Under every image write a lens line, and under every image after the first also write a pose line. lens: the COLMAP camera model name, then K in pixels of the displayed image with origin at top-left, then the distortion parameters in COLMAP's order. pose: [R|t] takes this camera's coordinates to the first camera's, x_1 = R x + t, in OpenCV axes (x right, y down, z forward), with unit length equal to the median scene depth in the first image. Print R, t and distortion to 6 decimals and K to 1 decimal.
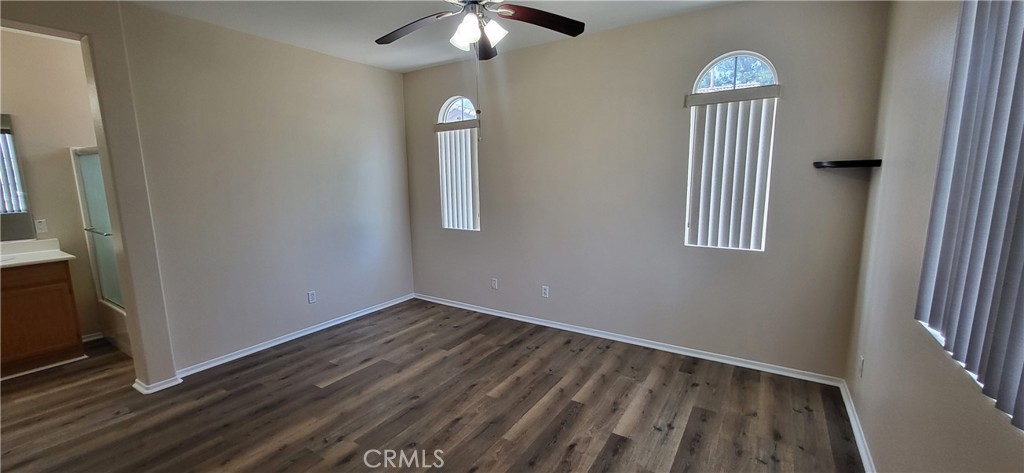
lens RADIAL K [[406.2, 0, 511.0], [0, 406.2, 240.8], [0, 0, 1]] dist [0.001660, -0.001138]
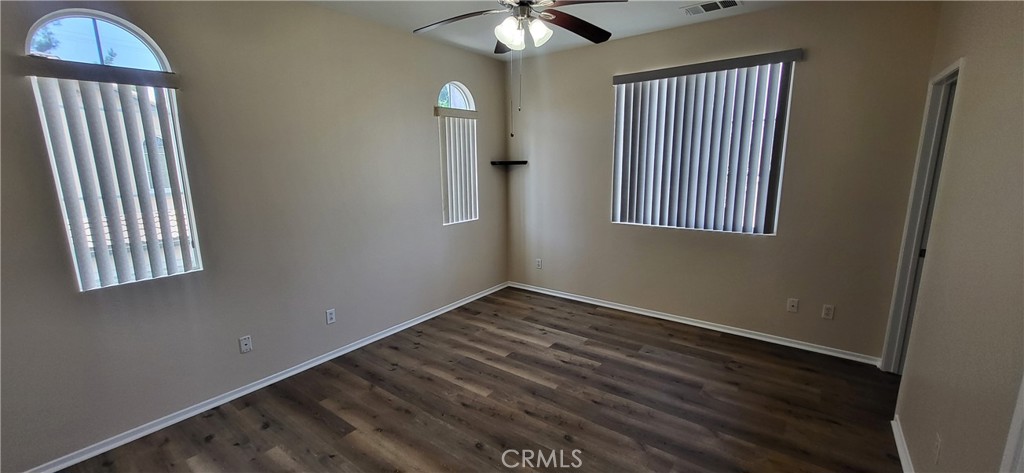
lens RADIAL K [[406.2, 0, 511.9], [0, 406.2, 236.9], [0, 0, 1]] dist [0.001660, -0.001138]
pose [[0.071877, -0.169854, 0.982845, -0.846664], [0.168943, 0.973228, 0.155837, -0.120687], [-0.983002, 0.154843, 0.098649, 0.699438]]
